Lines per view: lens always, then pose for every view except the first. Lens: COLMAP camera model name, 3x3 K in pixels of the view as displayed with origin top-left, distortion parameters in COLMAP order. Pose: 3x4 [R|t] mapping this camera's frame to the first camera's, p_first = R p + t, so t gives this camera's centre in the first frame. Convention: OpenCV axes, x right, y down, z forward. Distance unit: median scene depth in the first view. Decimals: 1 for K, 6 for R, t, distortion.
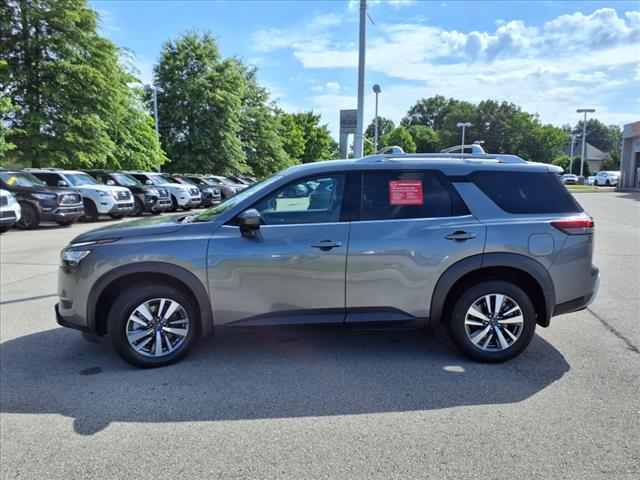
lens RADIAL K [[514.6, 0, 320.0], [0, 514.6, 240.0], [0, 0, 1]] dist [0.028117, -0.004614]
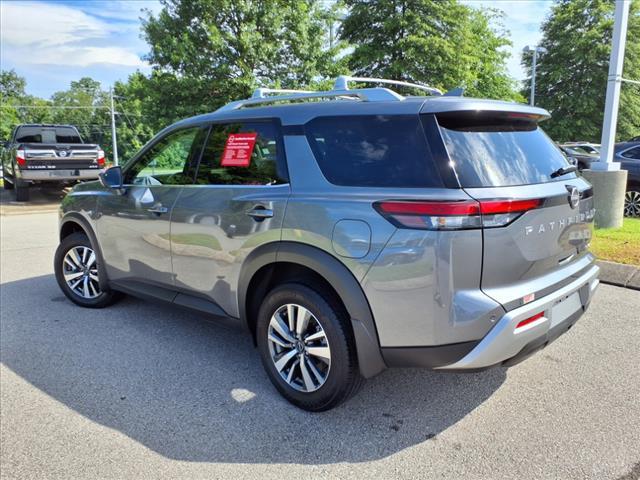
lens RADIAL K [[514.6, 0, 320.0], [0, 514.6, 240.0], [0, 0, 1]] dist [0.028117, -0.004614]
pose [[0.718305, 0.119013, -0.685473, 0.786595], [-0.080270, 0.992857, 0.088266, -0.037664], [0.691082, -0.008379, 0.722728, 0.537468]]
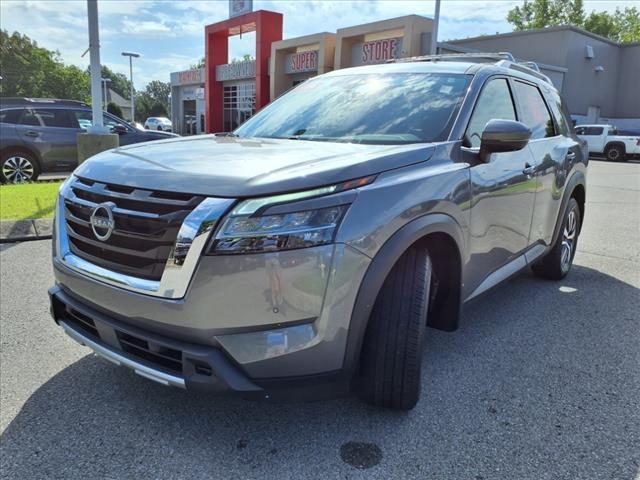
lens RADIAL K [[514.6, 0, 320.0], [0, 514.6, 240.0], [0, 0, 1]] dist [0.028117, -0.004614]
pose [[0.627686, -0.152840, 0.763315, -0.792590], [0.076306, 0.987895, 0.135061, -0.022335], [-0.774718, -0.026530, 0.631750, 0.711787]]
